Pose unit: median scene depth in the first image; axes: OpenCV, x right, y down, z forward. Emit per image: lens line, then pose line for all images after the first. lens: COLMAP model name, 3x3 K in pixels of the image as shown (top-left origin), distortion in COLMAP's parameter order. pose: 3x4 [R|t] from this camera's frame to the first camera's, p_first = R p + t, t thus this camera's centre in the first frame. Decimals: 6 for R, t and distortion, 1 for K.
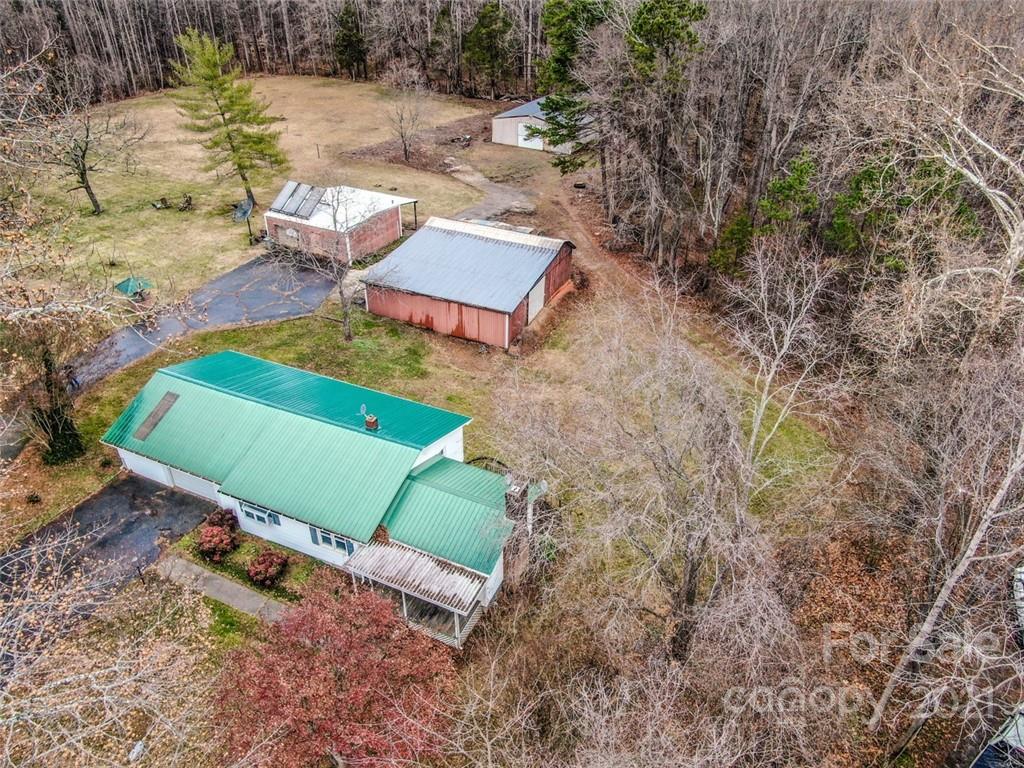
lens RADIAL K [[725.3, 0, 513.0], [0, 725.3, 383.5], [0, 0, 1]] dist [-0.026752, -0.000890]
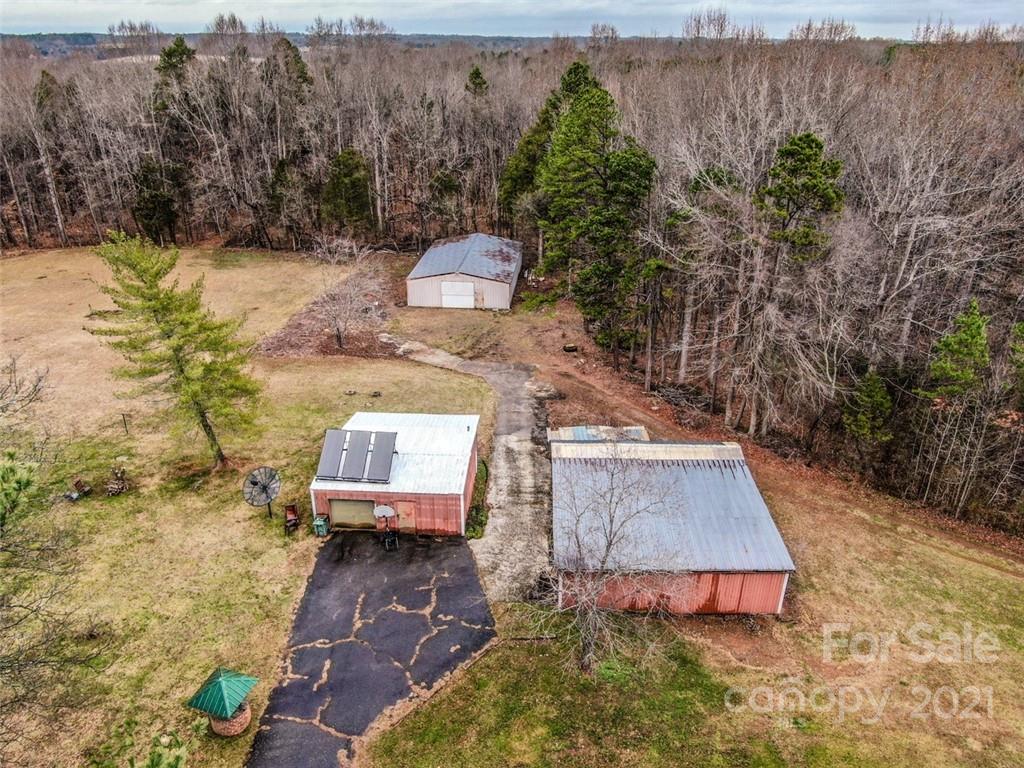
lens RADIAL K [[725.3, 0, 517.2], [0, 725.3, 386.2], [0, 0, 1]] dist [-0.026752, -0.000890]
pose [[0.912912, -0.178102, 0.367249, -0.350506], [0.226574, 0.969541, -0.093032, -0.192936], [-0.339494, 0.168139, 0.925458, 0.261421]]
